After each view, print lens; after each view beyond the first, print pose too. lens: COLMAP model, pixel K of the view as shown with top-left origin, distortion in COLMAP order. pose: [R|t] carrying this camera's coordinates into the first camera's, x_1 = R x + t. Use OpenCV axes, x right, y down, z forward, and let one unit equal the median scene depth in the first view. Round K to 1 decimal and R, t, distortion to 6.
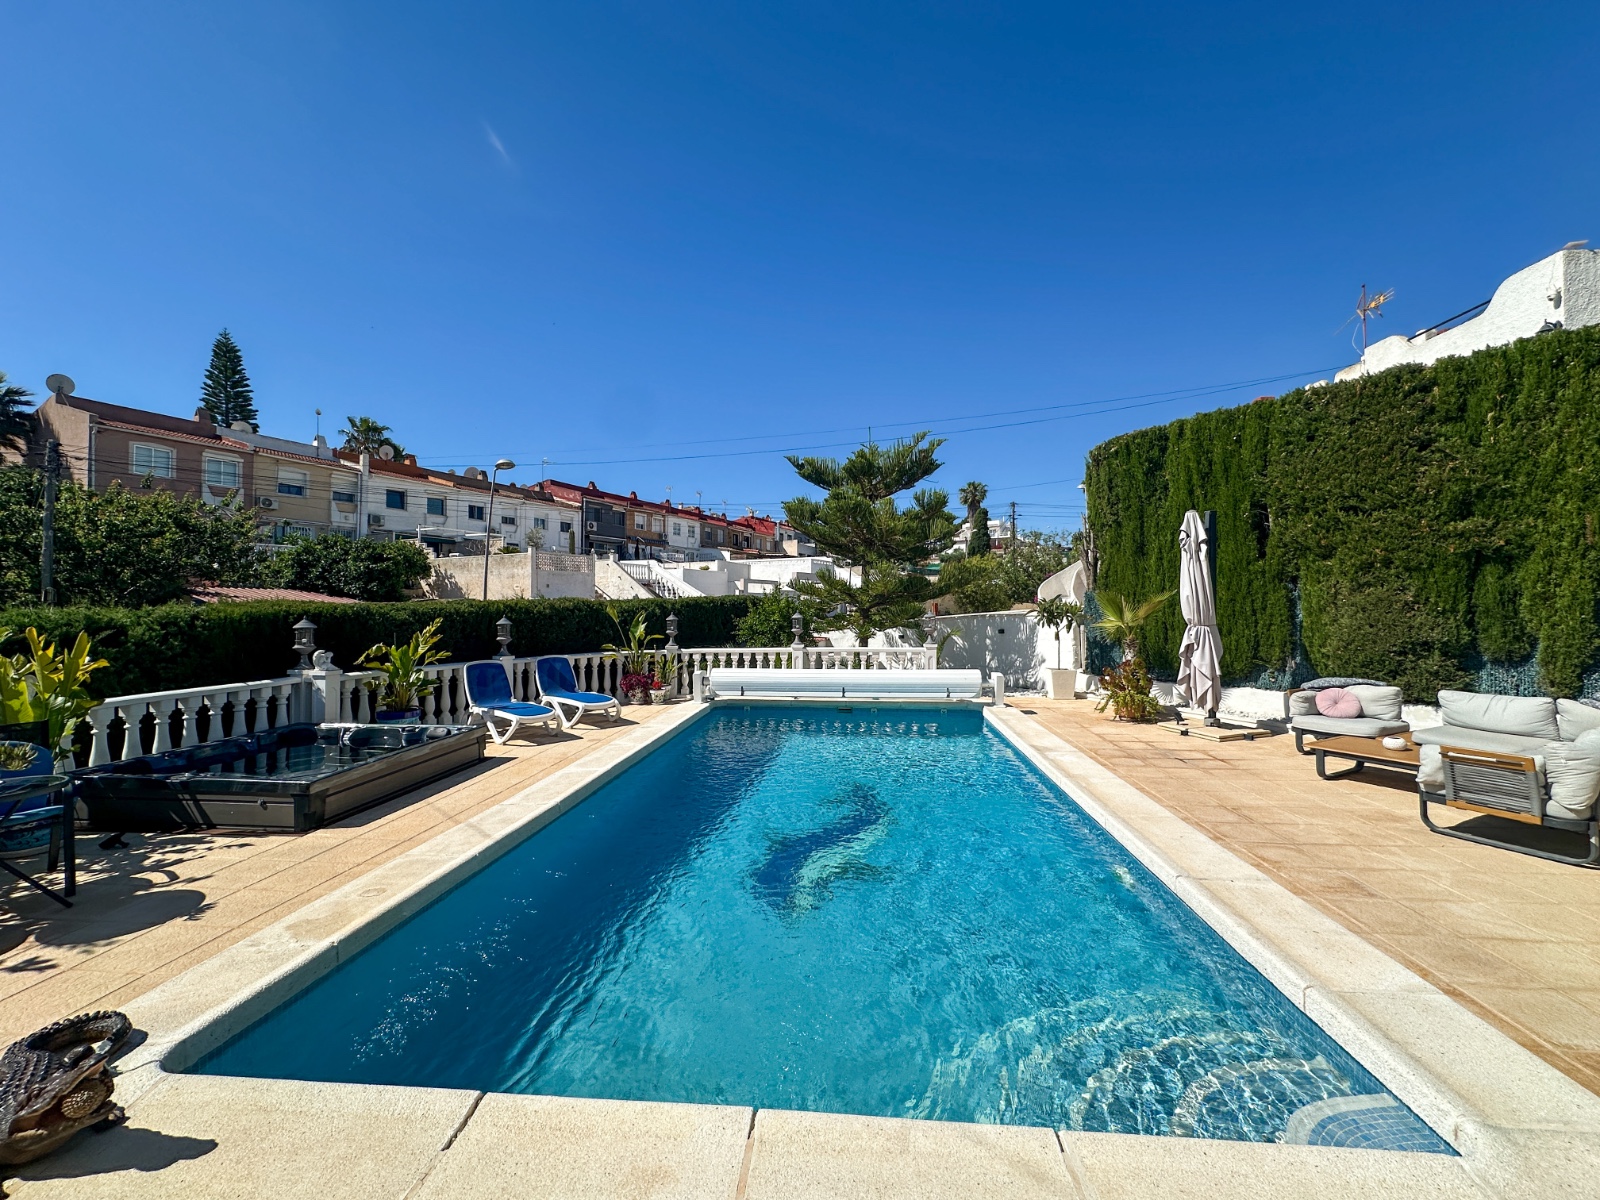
lens RADIAL K [[635.0, 0, 800.0], [0, 635.0, 600.0], [0, 0, 1]] dist [-0.001193, 0.000220]
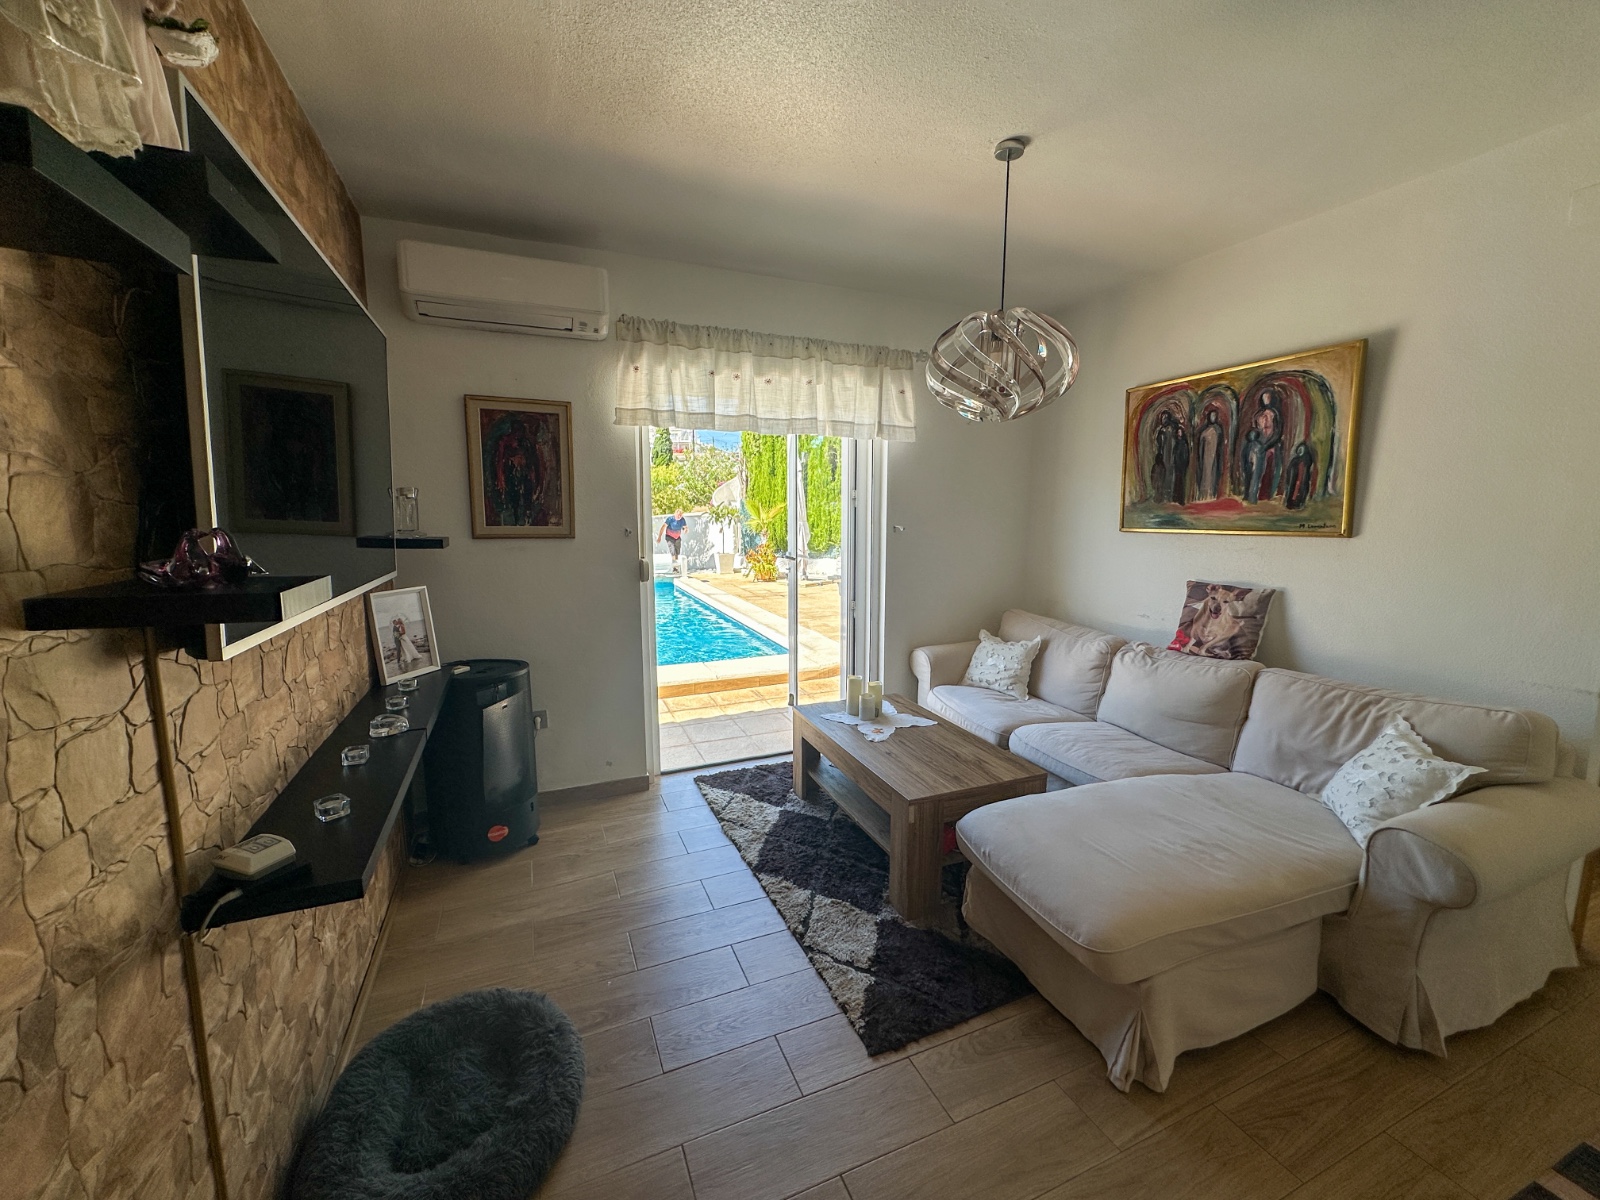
lens RADIAL K [[635.0, 0, 800.0], [0, 635.0, 600.0], [0, 0, 1]] dist [-0.001193, 0.000220]
pose [[0.883474, -0.064078, 0.464077, -0.044146], [-0.006849, 0.988729, 0.149558, -0.001665], [-0.468429, -0.135309, 0.873078, -0.135389]]
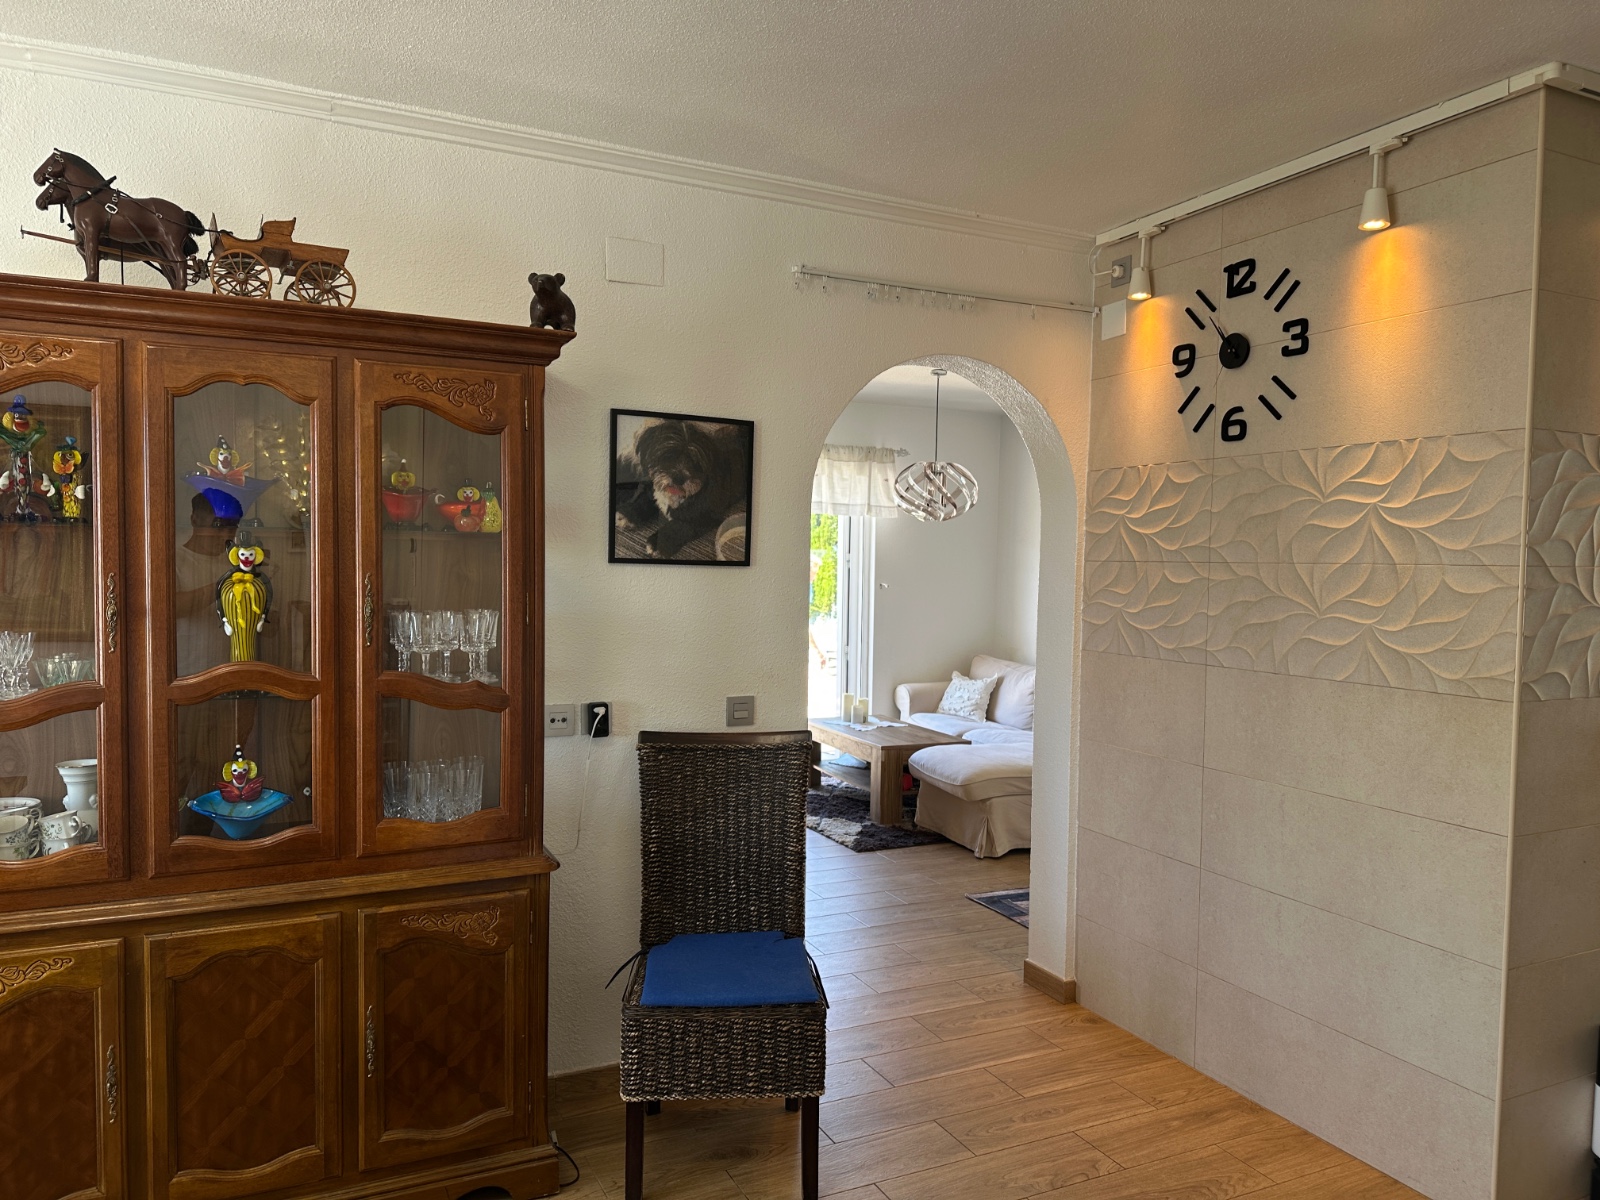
lens RADIAL K [[1107.5, 0, 800.0], [0, 1107.5, 600.0], [0, 0, 1]] dist [-0.000047, -0.000452]
pose [[0.862616, -0.000067, 0.505860, -0.361728], [-0.024350, 0.998835, 0.041656, -0.012434], [-0.505273, -0.048250, 0.861609, -0.624367]]
